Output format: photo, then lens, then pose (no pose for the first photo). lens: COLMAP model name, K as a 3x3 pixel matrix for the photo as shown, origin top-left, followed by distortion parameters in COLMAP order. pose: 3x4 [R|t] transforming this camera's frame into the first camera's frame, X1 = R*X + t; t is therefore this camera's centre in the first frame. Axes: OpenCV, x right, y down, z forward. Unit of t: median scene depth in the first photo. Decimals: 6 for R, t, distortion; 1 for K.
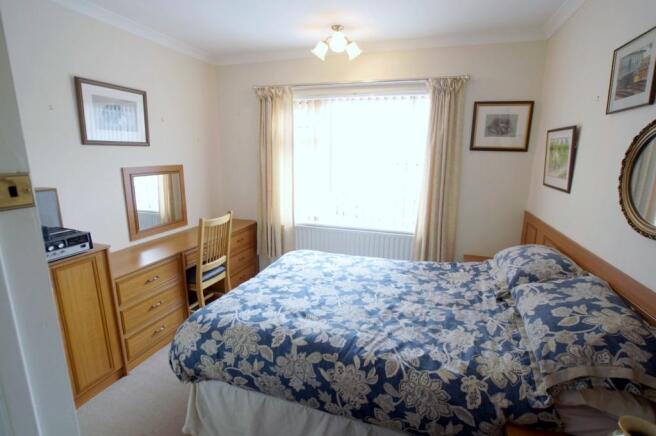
lens RADIAL K [[315.6, 0, 329.4], [0, 315.6, 218.3], [0, 0, 1]] dist [-0.069191, 0.021712]
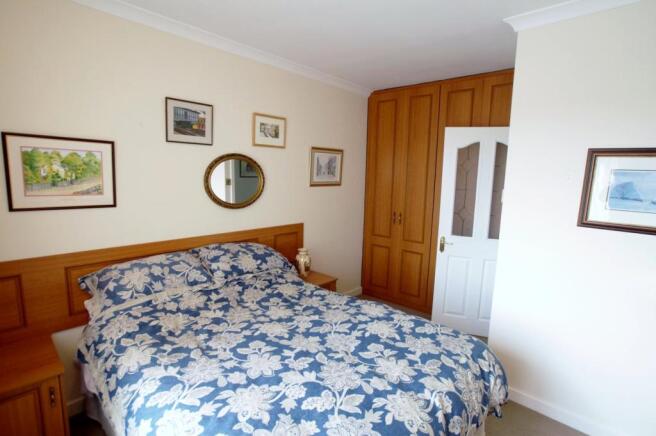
lens RADIAL K [[315.6, 0, 329.4], [0, 315.6, 218.3], [0, 0, 1]] dist [-0.069191, 0.021712]
pose [[-0.912710, -0.088425, 0.398925, -0.298358], [0.048765, 0.945754, 0.321204, -0.357673], [-0.405687, 0.312620, -0.858887, 1.673227]]
